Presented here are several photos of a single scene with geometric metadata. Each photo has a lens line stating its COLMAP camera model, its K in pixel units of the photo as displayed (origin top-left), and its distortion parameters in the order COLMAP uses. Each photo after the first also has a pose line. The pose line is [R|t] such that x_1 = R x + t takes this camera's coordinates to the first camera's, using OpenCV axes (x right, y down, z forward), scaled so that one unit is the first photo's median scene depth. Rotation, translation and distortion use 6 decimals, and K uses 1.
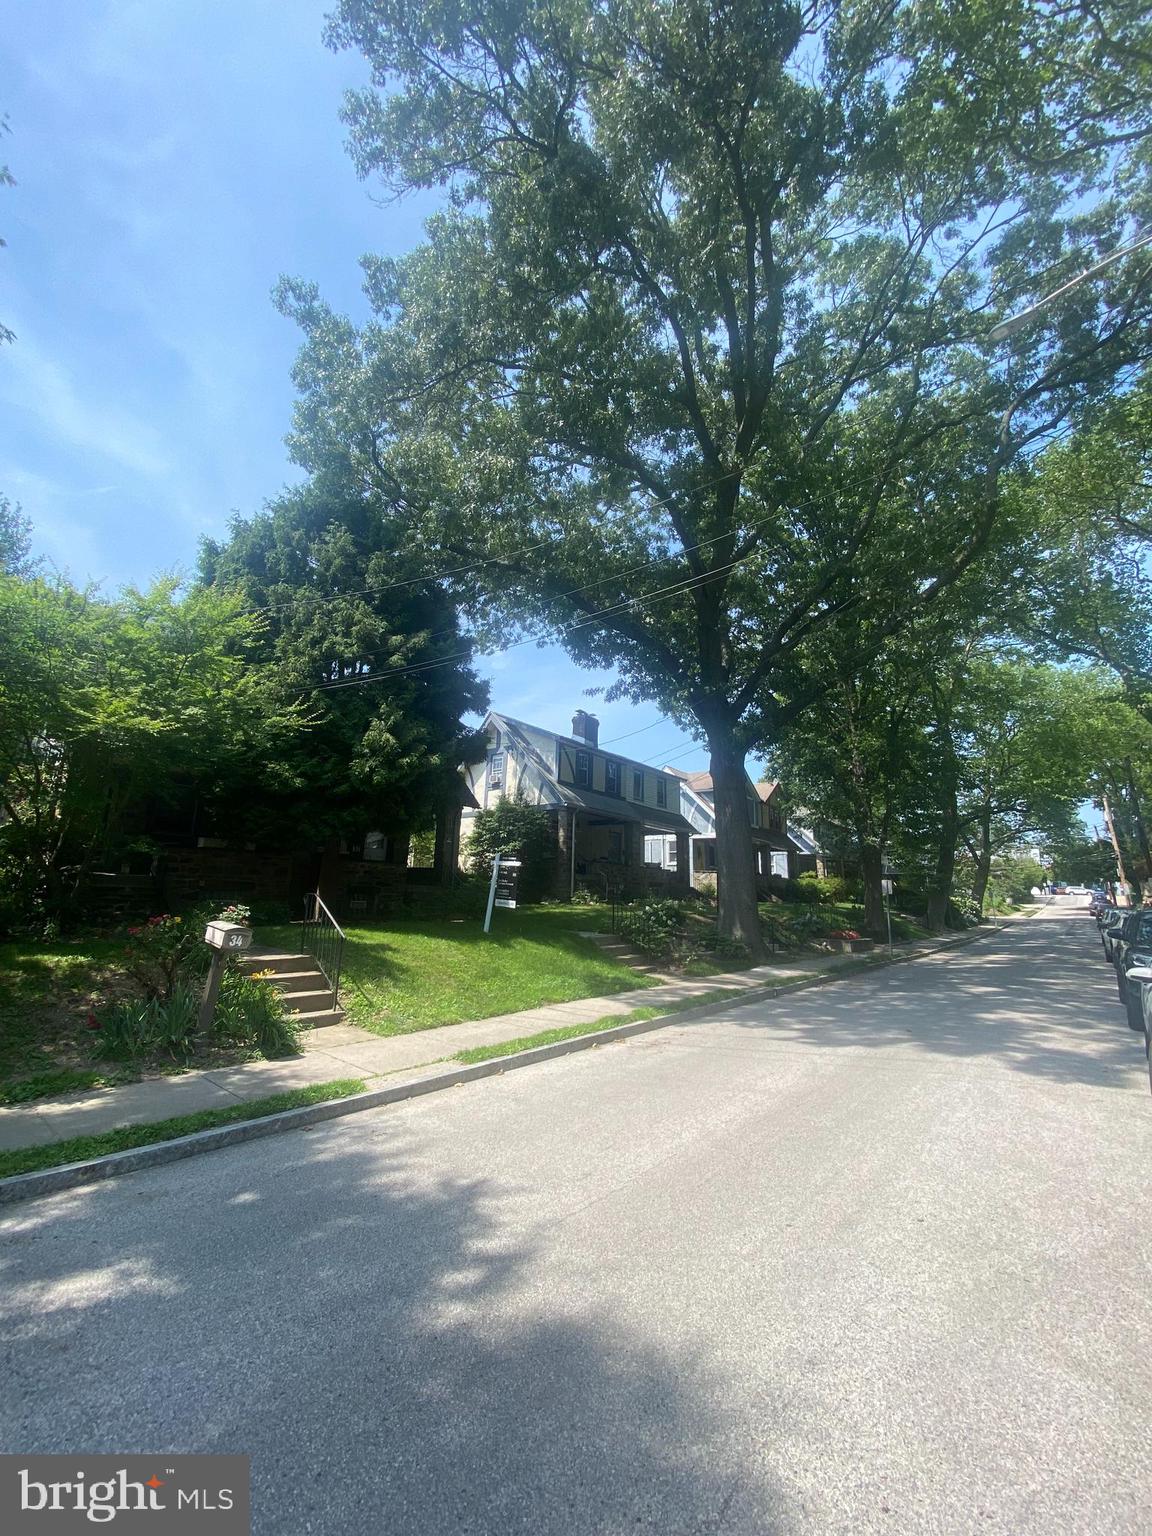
lens RADIAL K [[614.0, 0, 579.8], [0, 614.0, 766.2], [0, 0, 1]] dist [0.000005, -0.000091]
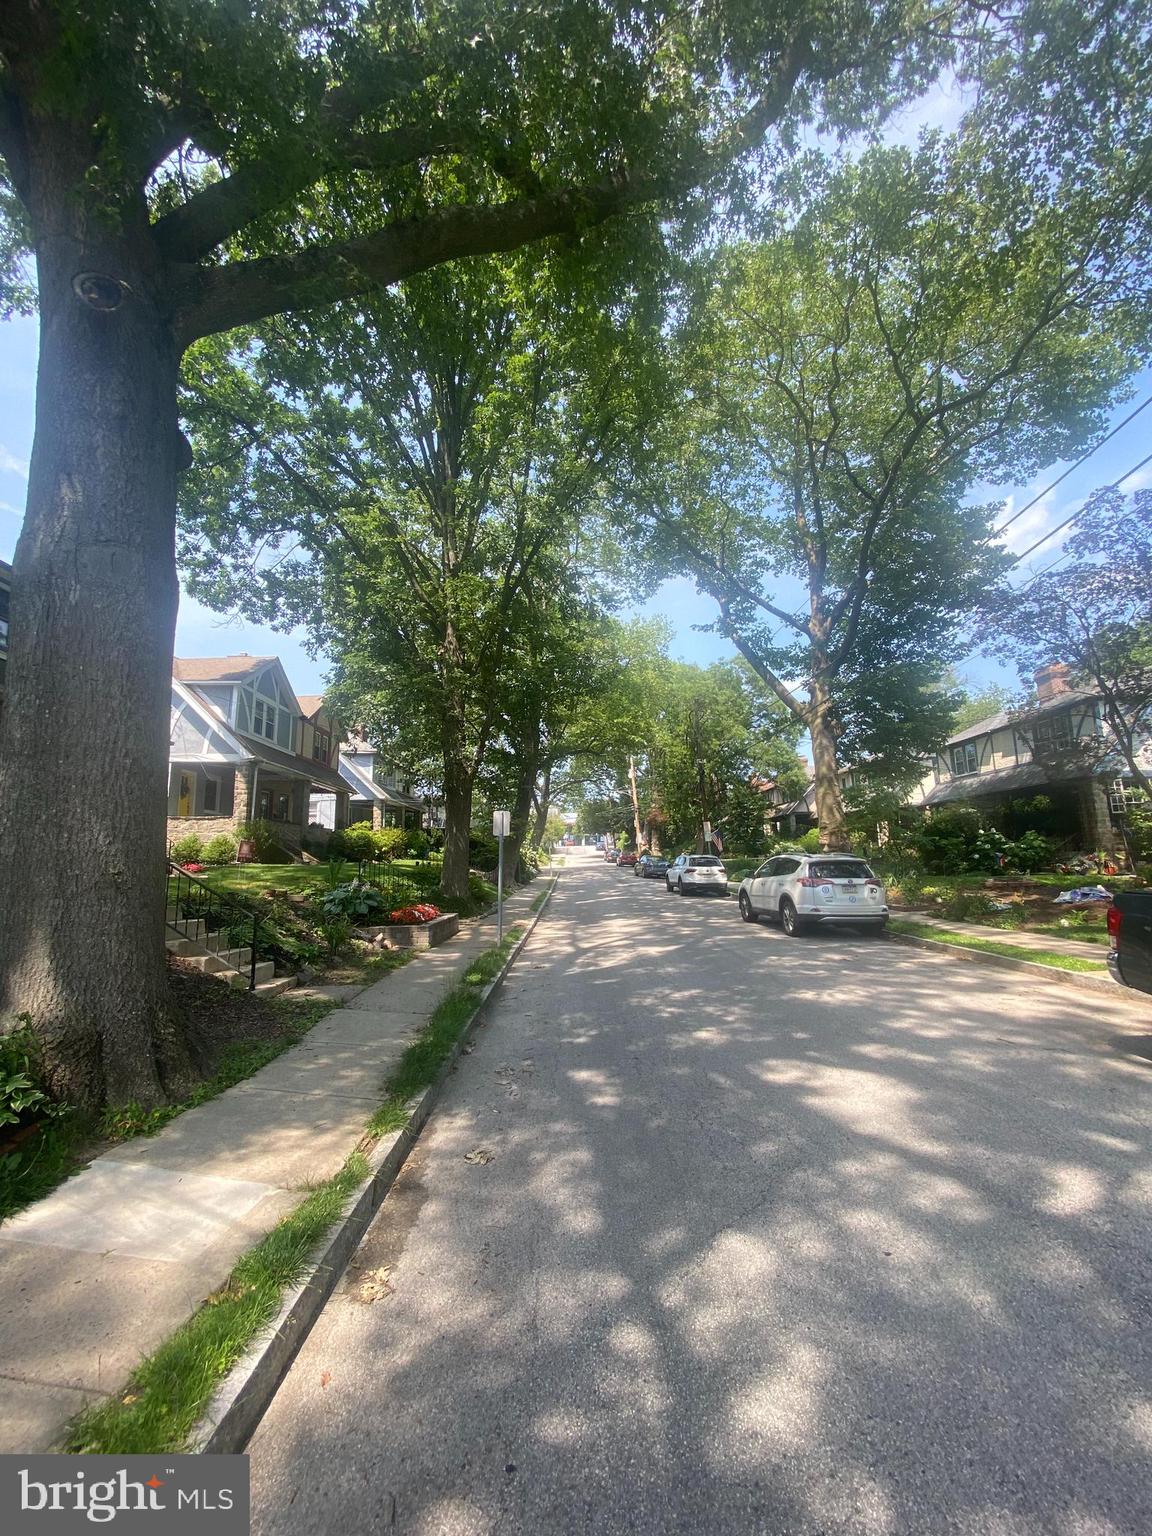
lens RADIAL K [[614.0, 0, 579.8], [0, 614.0, 766.2], [0, 0, 1]] dist [0.000005, -0.000091]
pose [[0.770971, 0.057629, 0.634257, 0.099025], [-0.098294, 0.994732, 0.029100, 0.059153], [-0.629239, -0.084779, 0.772574, 0.261615]]
